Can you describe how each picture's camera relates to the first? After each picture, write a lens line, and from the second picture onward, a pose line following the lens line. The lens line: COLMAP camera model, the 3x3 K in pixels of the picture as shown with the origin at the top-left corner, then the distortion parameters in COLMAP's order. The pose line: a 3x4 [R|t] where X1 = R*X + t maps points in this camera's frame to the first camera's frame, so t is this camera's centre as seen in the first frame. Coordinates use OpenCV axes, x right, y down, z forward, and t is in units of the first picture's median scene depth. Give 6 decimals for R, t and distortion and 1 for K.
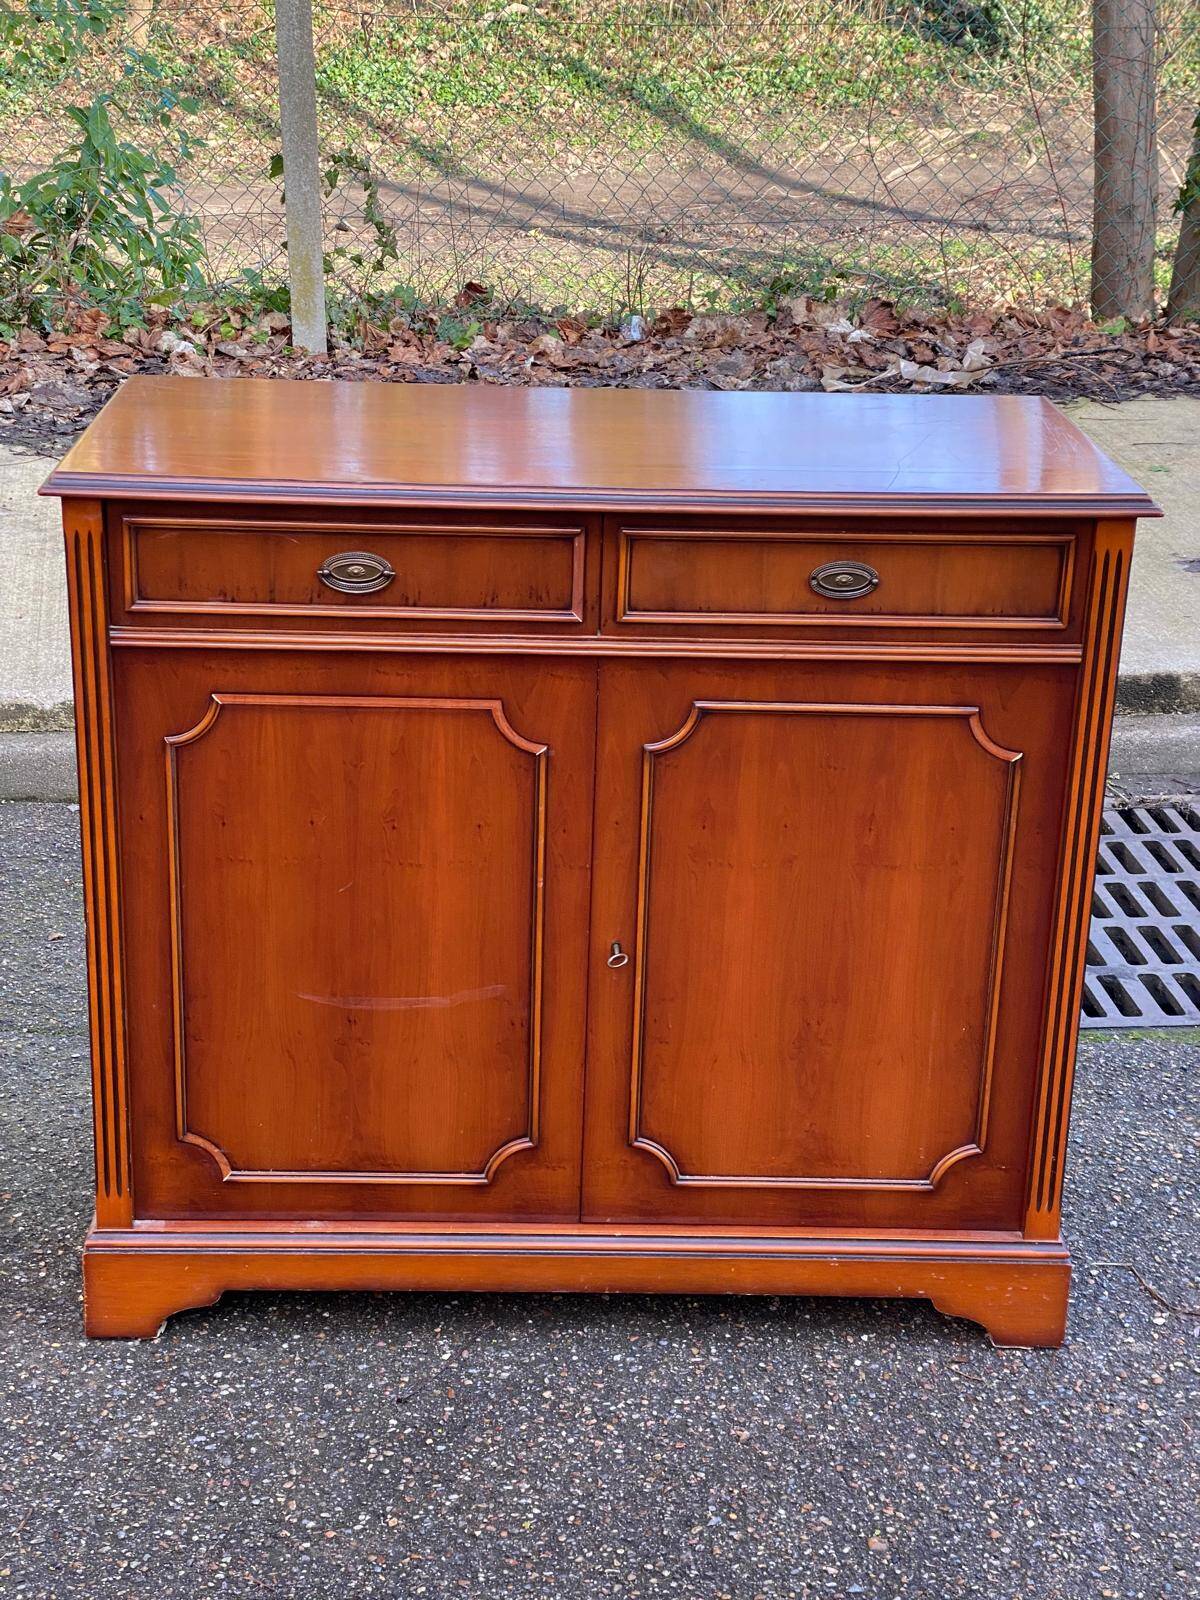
lens RADIAL K [[2370.4, 0, 587.4], [0, 2370.4, 779.8], [0, 0, 1]] dist [0.125729, 0.000000]
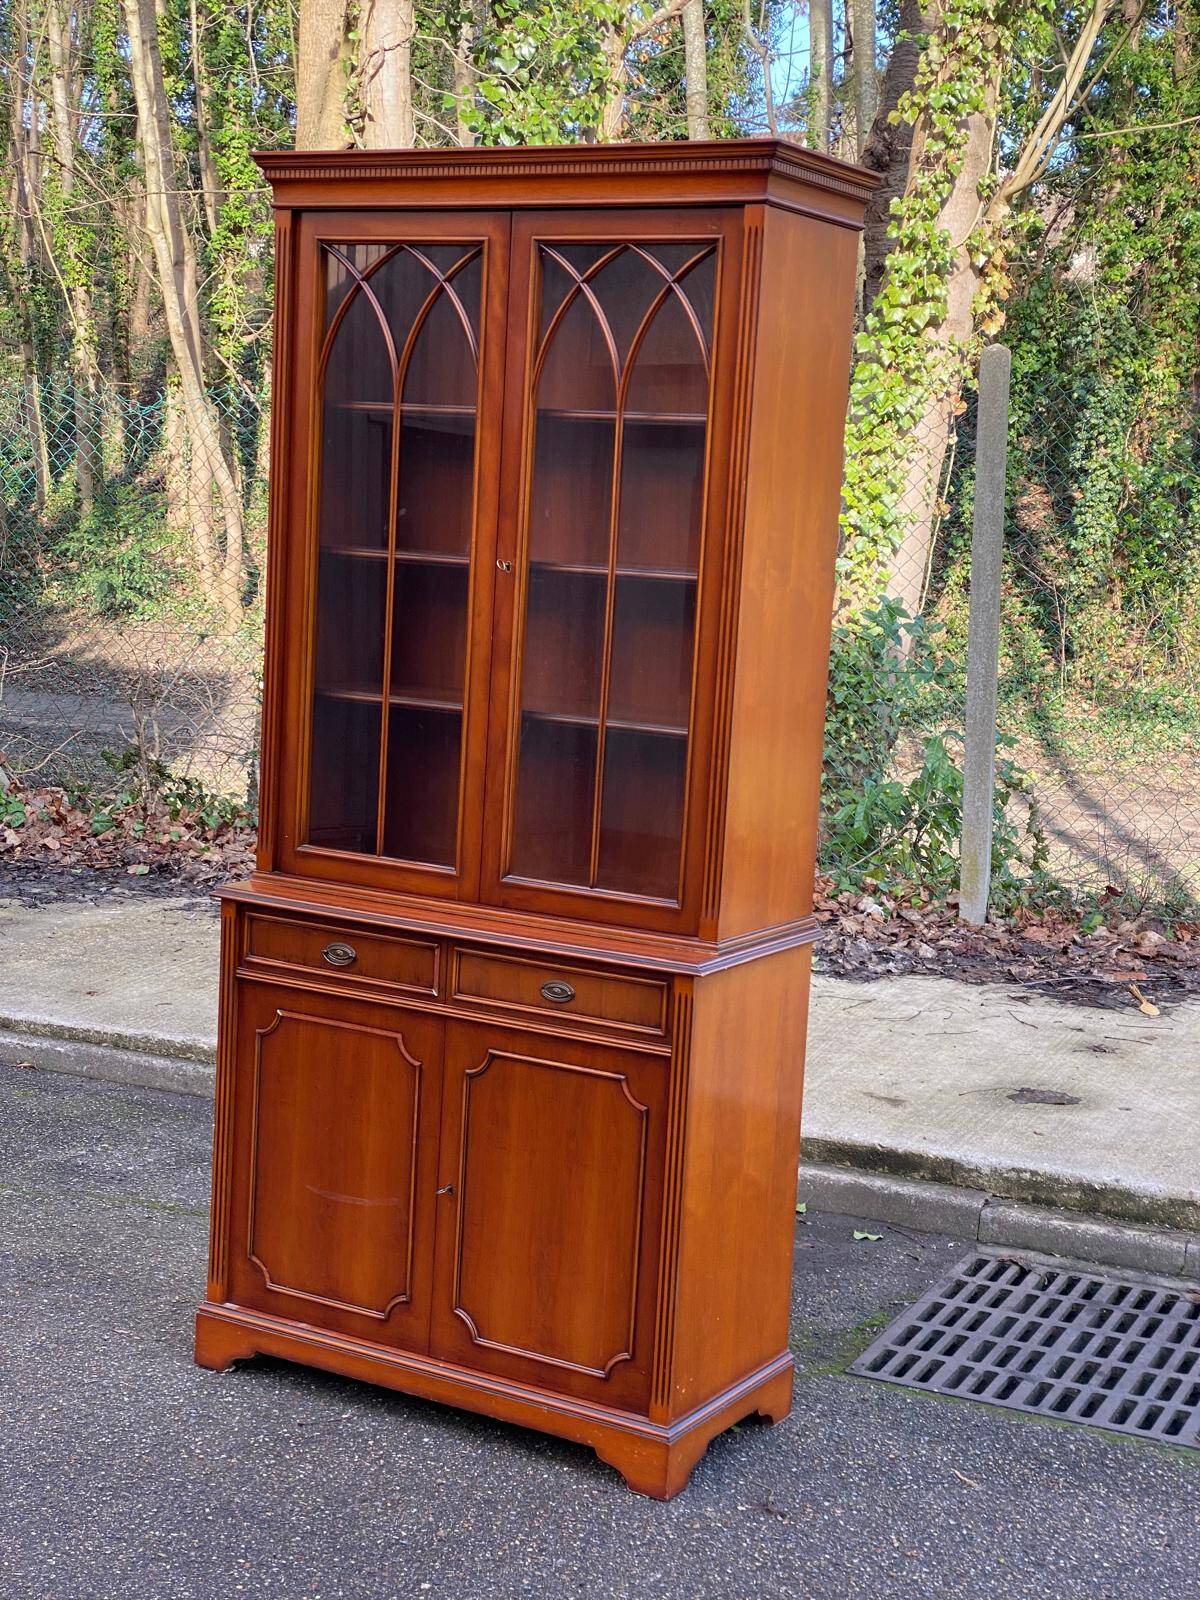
lens RADIAL K [[2370.4, 0, 598.4], [0, 2370.4, 821.9], [0, 0, 1]] dist [0.125729, 0.000000]
pose [[0.849233, 0.088652, -0.520523, 1.001795], [-0.209317, 0.961559, -0.177735, 0.100572], [0.484757, 0.259893, 0.835144, -0.494209]]
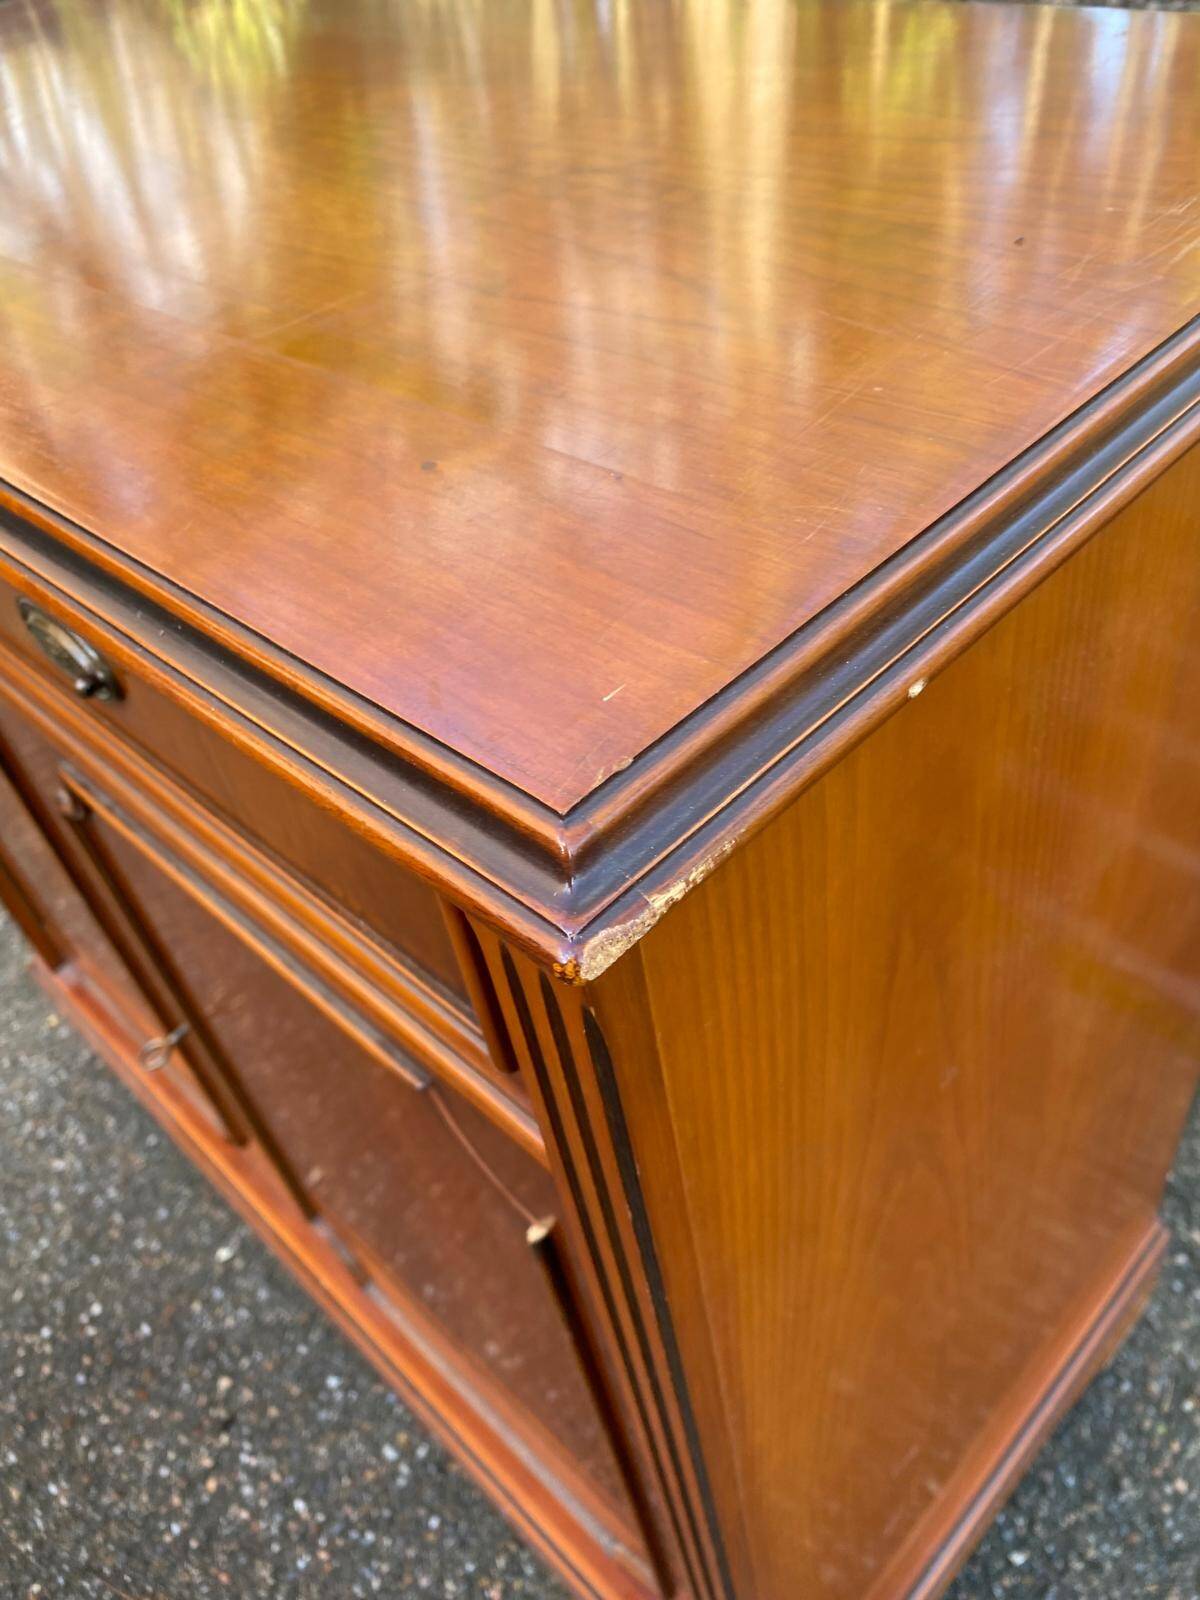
lens RADIAL K [[1221.9, 0, 622.3], [0, 1221.9, 801.5], [0, 0, 1]] dist [0.012851, -0.017374]
pose [[0.692131, 0.396040, -0.603413, 0.267129], [-0.106097, 0.882760, 0.457689, -0.143152], [0.713931, -0.252760, 0.653004, 0.882476]]
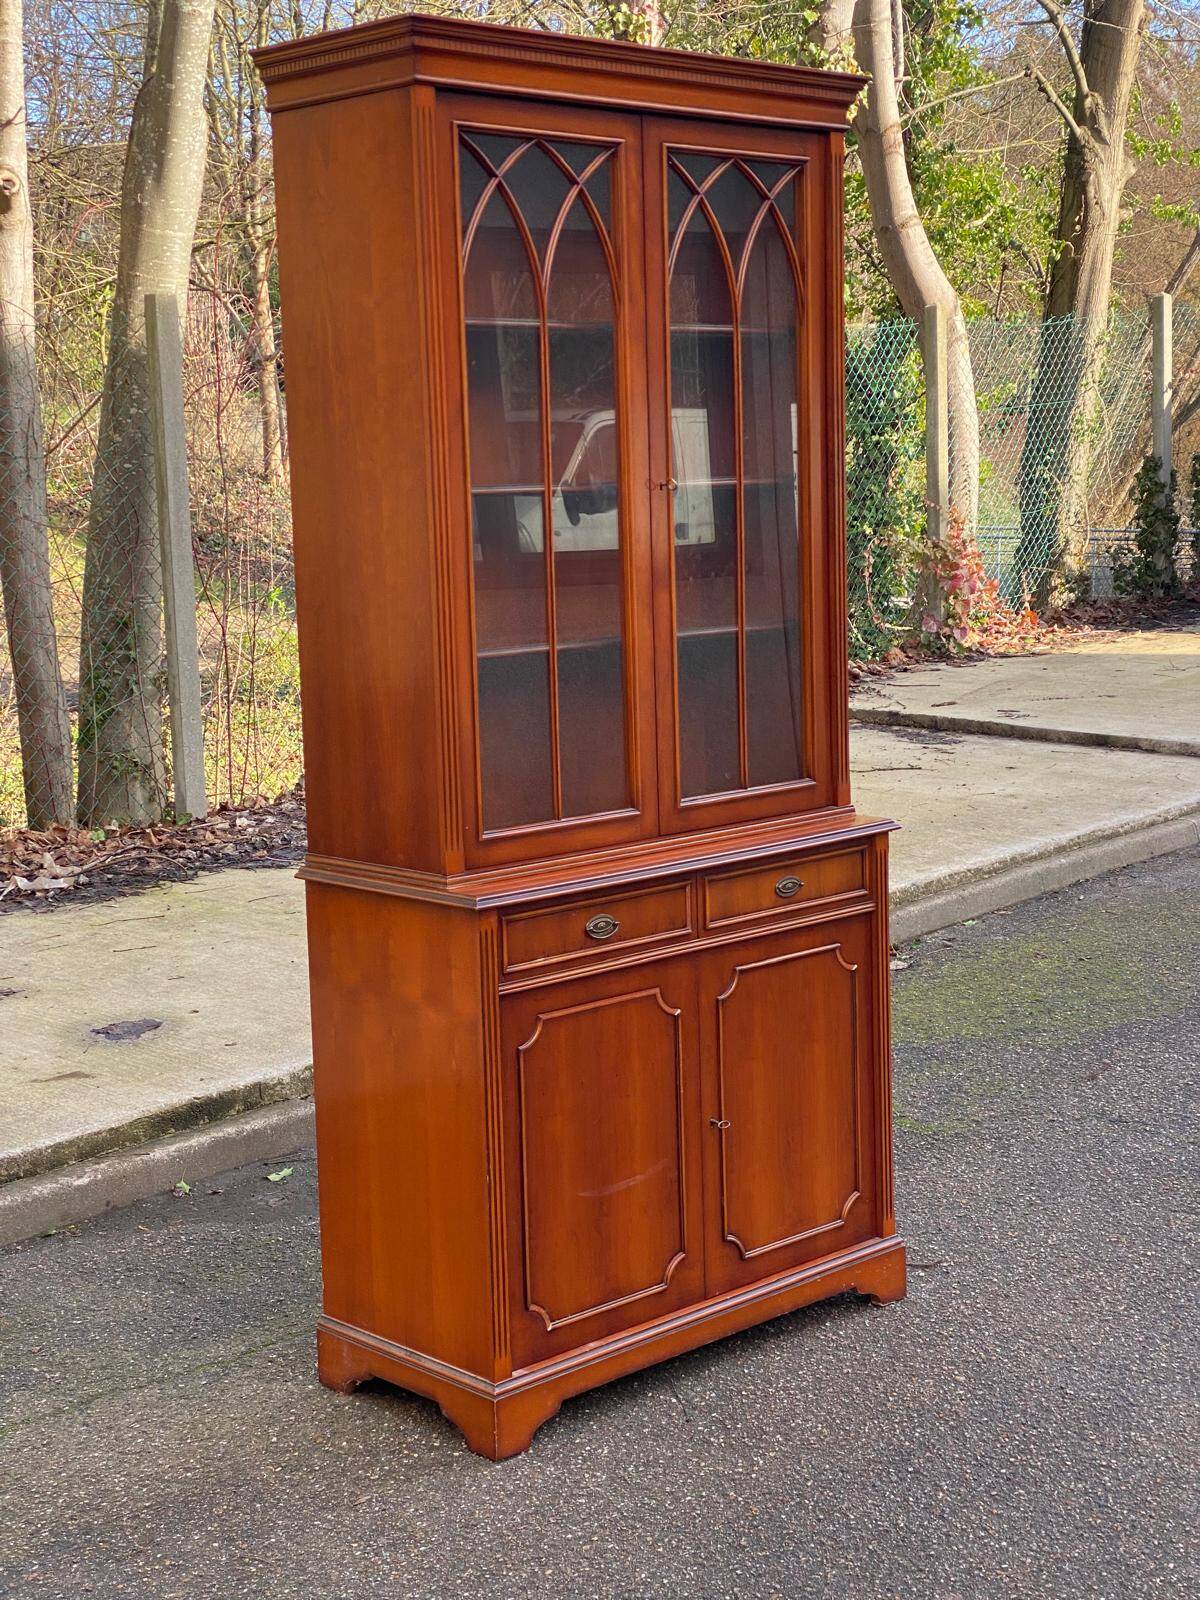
lens RADIAL K [[2370.4, 0, 585.0], [0, 2370.4, 825.9], [0, 0, 1]] dist [0.125729, 0.000000]
pose [[0.743847, -0.148549, 0.651632, -1.157073], [0.278739, 0.955099, -0.100456, 0.013457], [-0.607451, 0.256359, 0.751854, -0.305759]]
